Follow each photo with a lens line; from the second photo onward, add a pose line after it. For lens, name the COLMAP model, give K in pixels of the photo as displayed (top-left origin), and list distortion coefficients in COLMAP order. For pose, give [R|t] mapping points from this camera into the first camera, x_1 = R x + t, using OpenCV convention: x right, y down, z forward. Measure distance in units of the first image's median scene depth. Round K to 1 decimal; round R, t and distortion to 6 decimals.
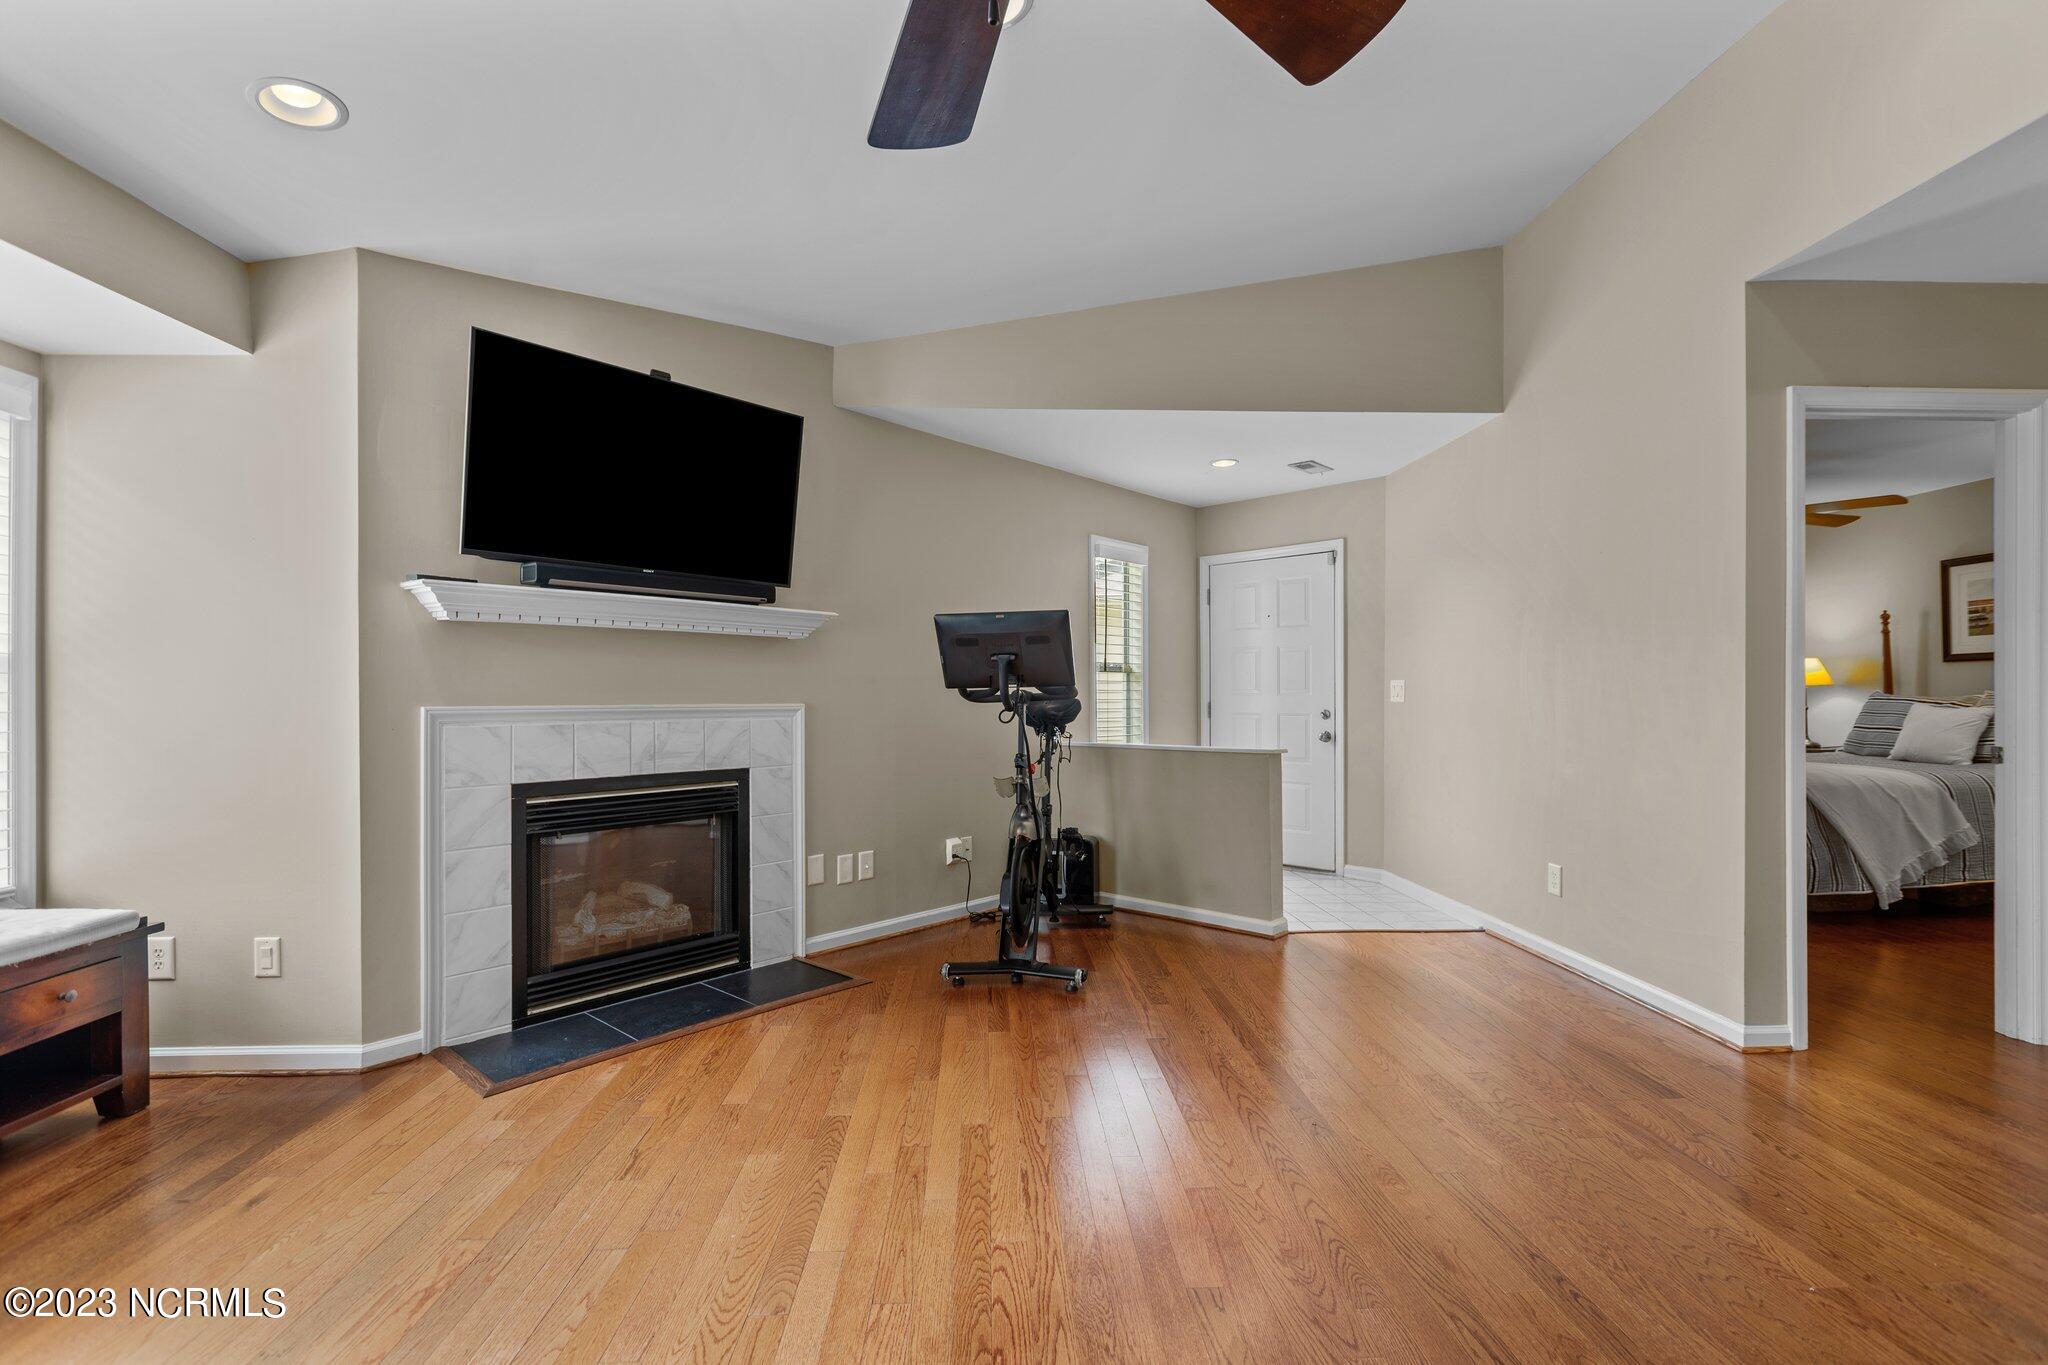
lens RADIAL K [[919.0, 0, 1028.8], [0, 919.0, 690.3], [0, 0, 1]] dist [-0.002625, -0.000464]
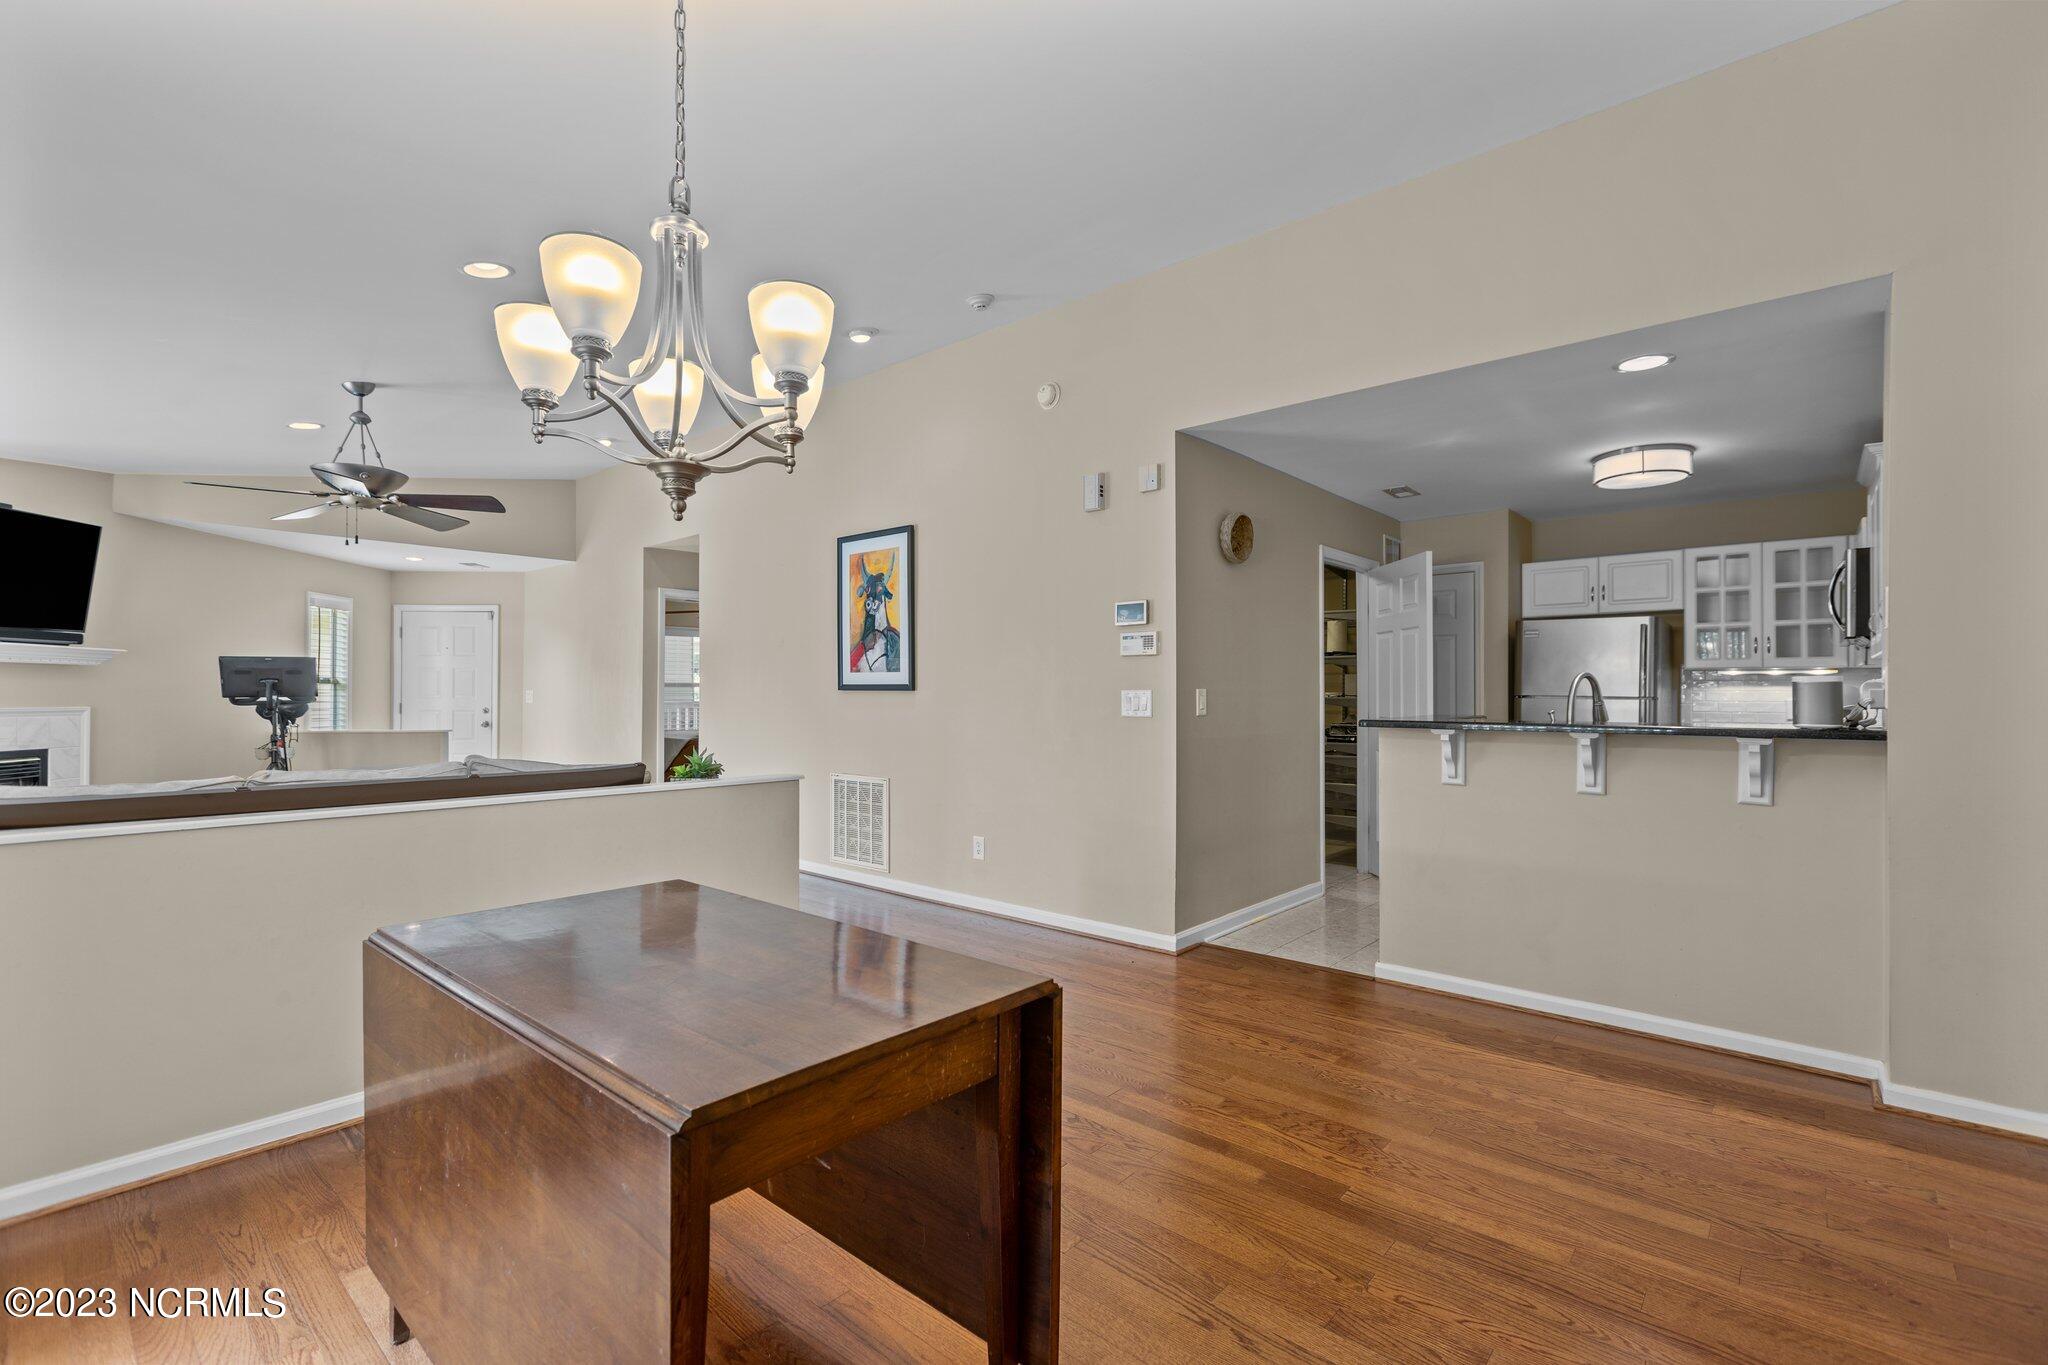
lens RADIAL K [[919.0, 0, 1038.6], [0, 919.0, 680.0], [0, 0, 1]] dist [-0.002625, -0.000464]
pose [[0.693859, 0.014603, 0.719963, -0.269216], [-0.009887, 0.999893, -0.010752, -0.032584], [-0.720043, 0.000342, 0.693929, -1.331164]]
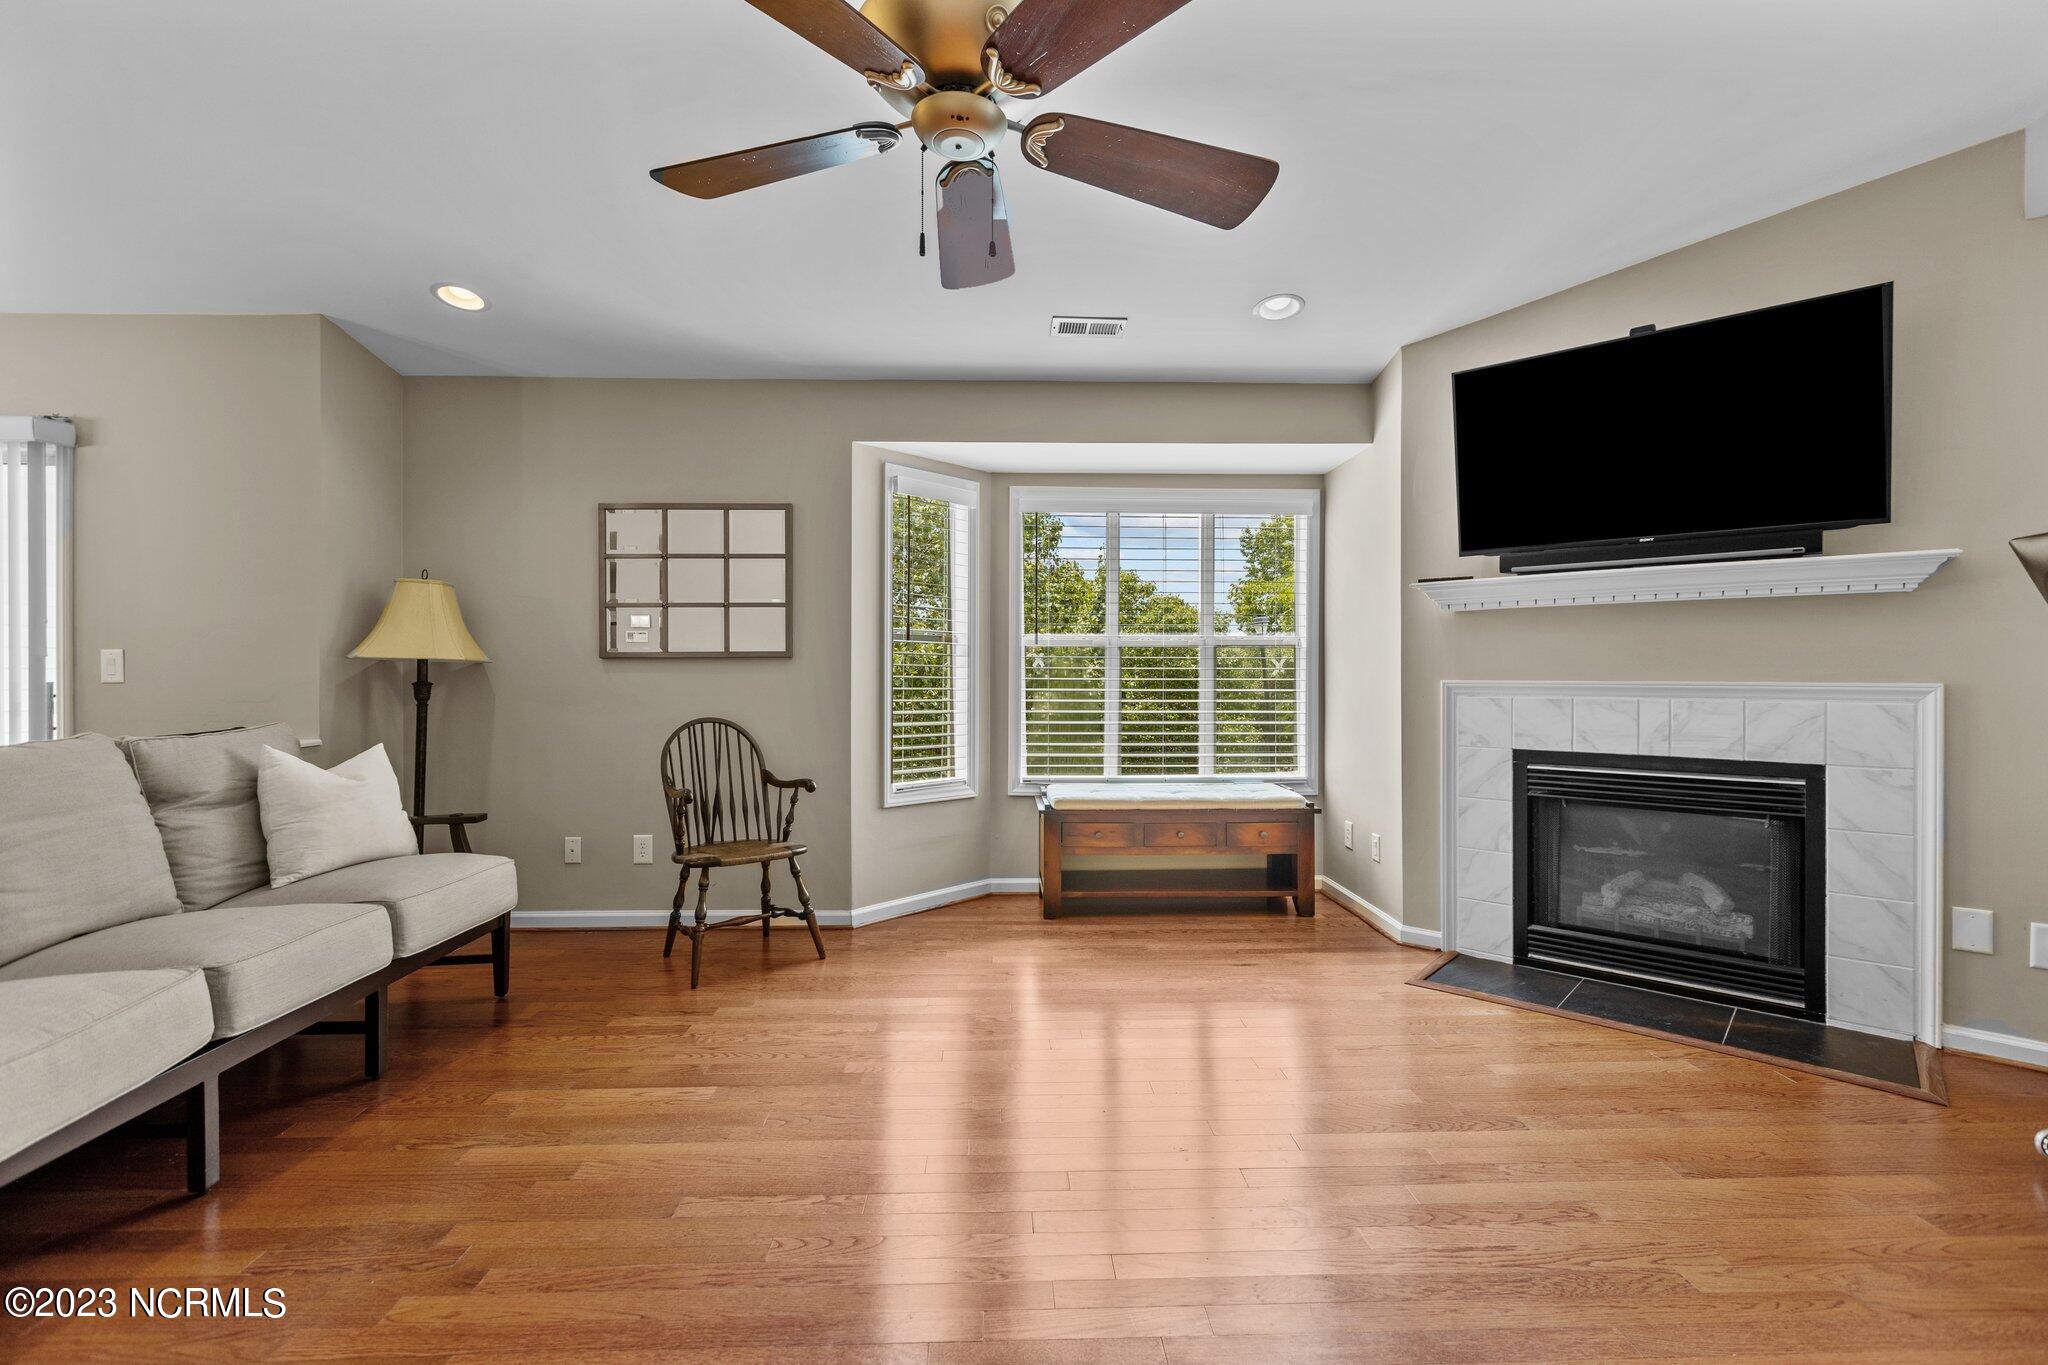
lens RADIAL K [[919.0, 0, 1029.5], [0, 919.0, 670.4], [0, 0, 1]] dist [-0.002625, -0.000464]
pose [[-0.024874, -0.001459, -0.999690, 0.505947], [0.005871, 0.999981, -0.001606, 0.002075], [0.999673, -0.005909, -0.024865, 0.360977]]
